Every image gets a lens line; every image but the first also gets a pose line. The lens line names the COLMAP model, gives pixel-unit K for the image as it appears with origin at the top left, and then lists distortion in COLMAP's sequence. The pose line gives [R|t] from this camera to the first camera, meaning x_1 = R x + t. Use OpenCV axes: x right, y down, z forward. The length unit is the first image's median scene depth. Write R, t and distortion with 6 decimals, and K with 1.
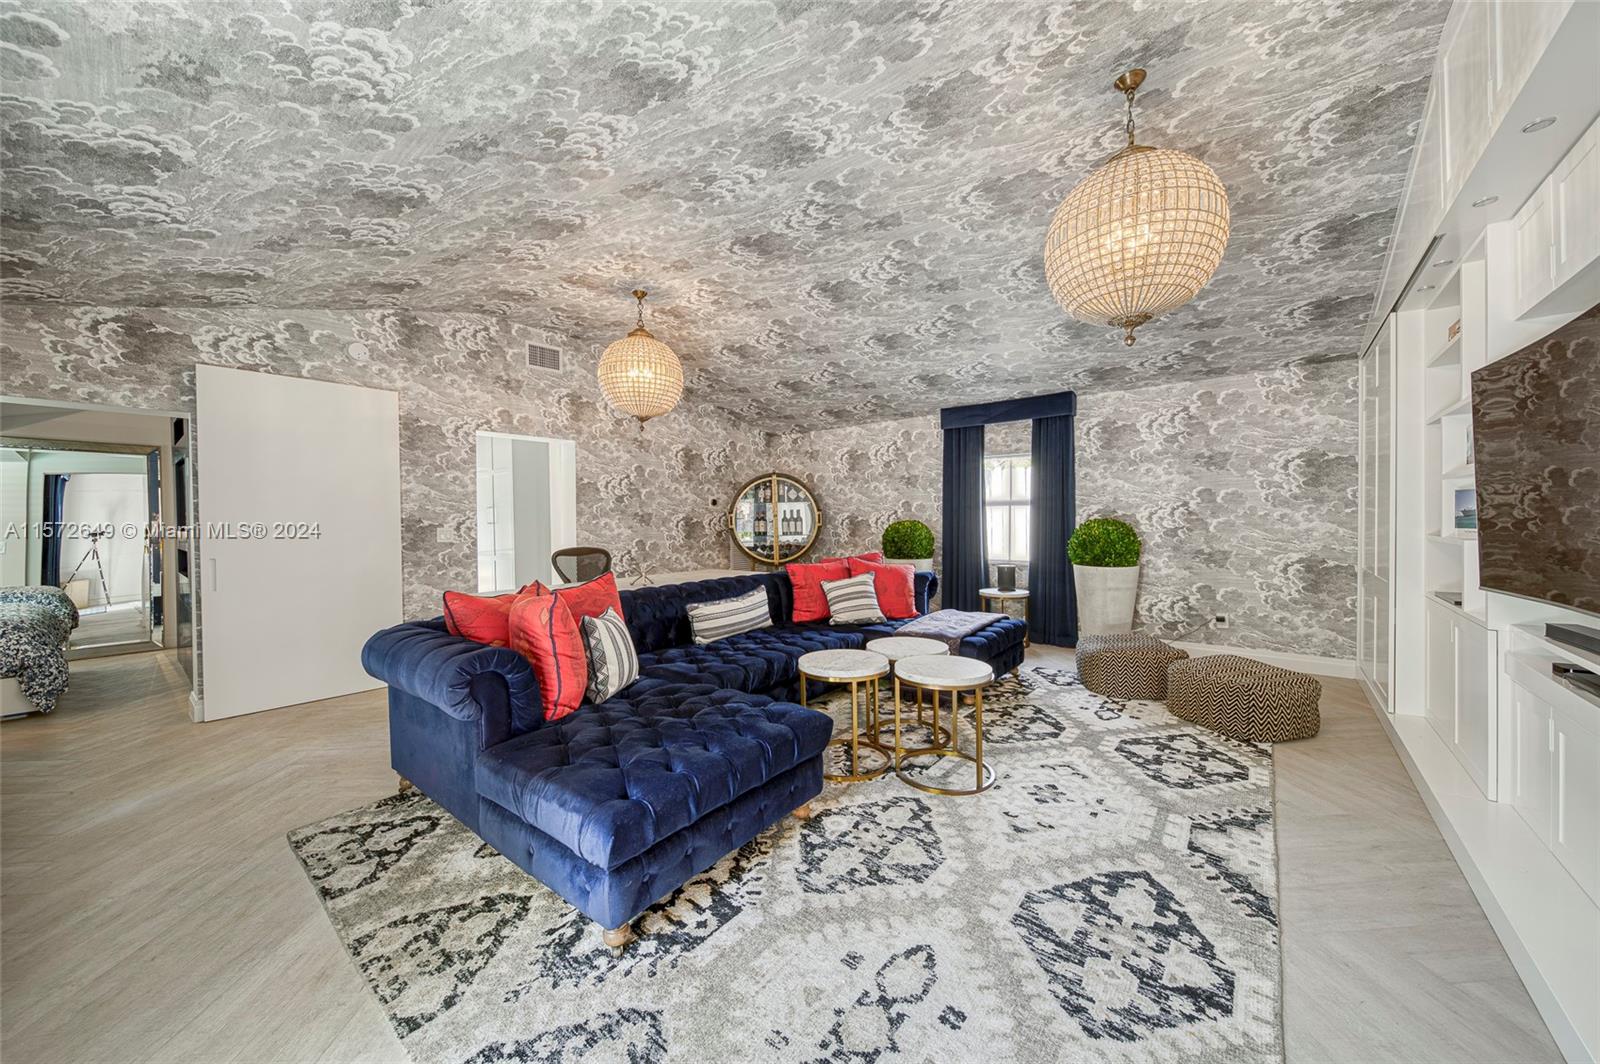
lens RADIAL K [[558.7, 0, 793.9], [0, 558.7, 537.8], [0, 0, 1]] dist [0.002307, 0.000012]
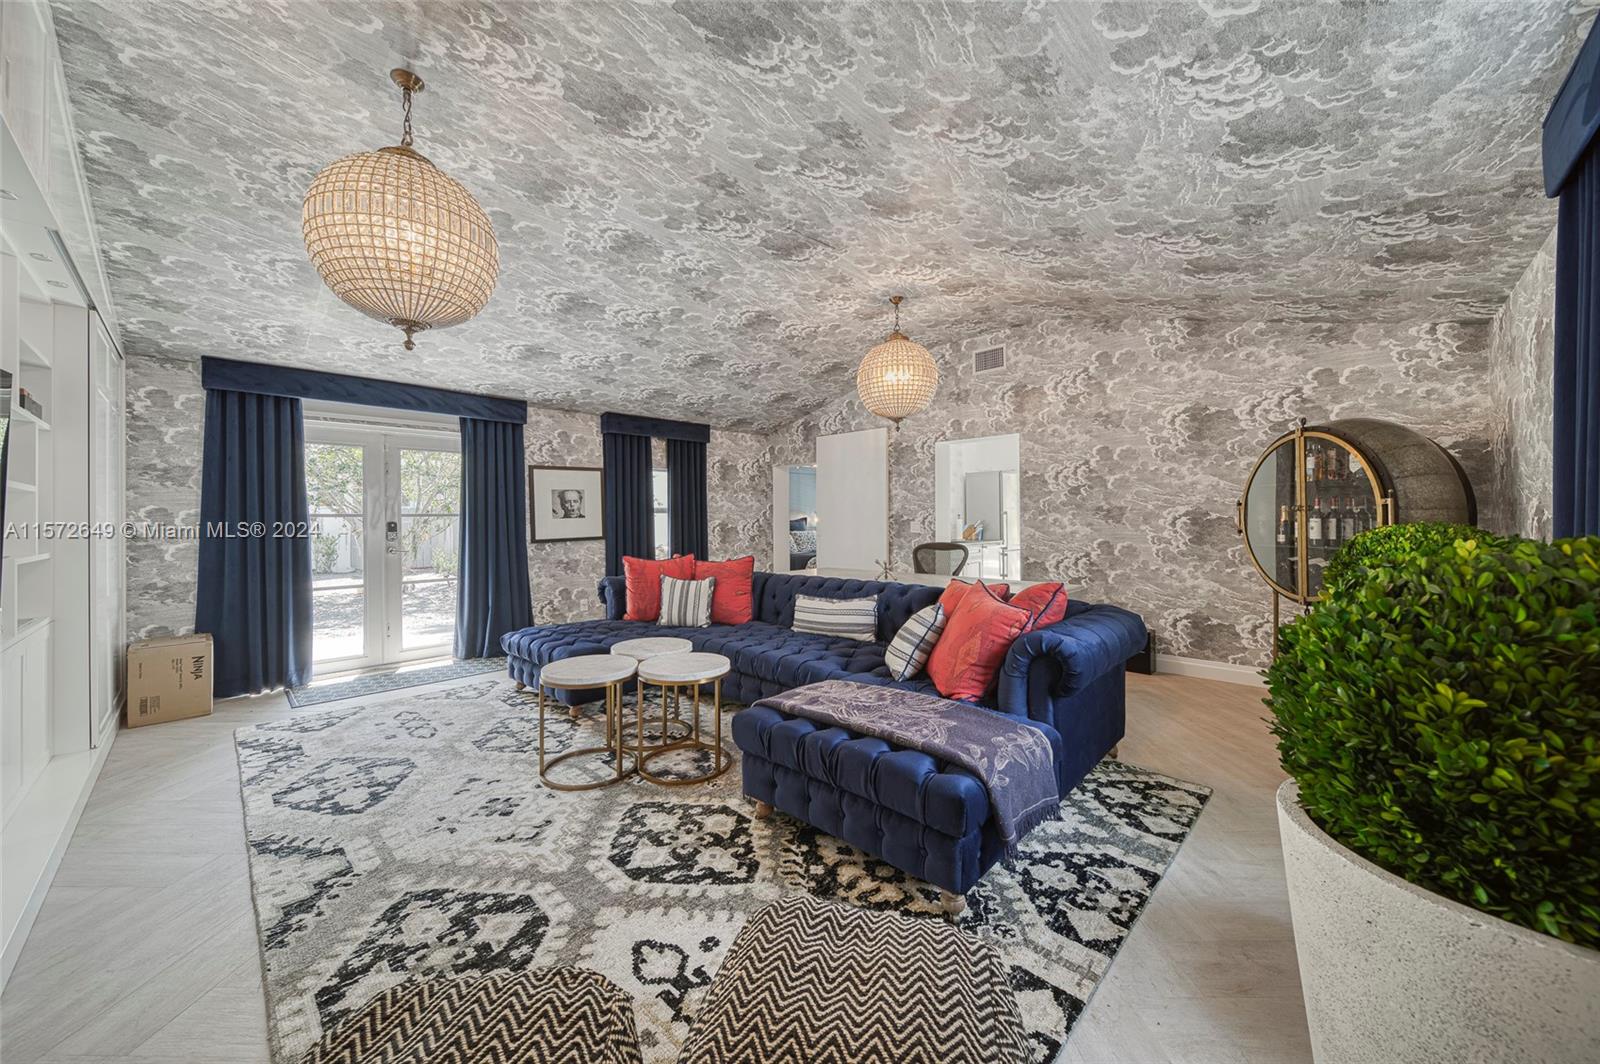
lens RADIAL K [[561.3, 0, 792.5], [0, 561.3, 525.4], [0, 0, 1]] dist [-0.000016, -0.000326]
pose [[-0.069676, 0.025067, -0.997255, 1.176000], [-0.024781, 0.999332, 0.026851, -0.061426], [0.997262, 0.026584, -0.069008, 1.332415]]
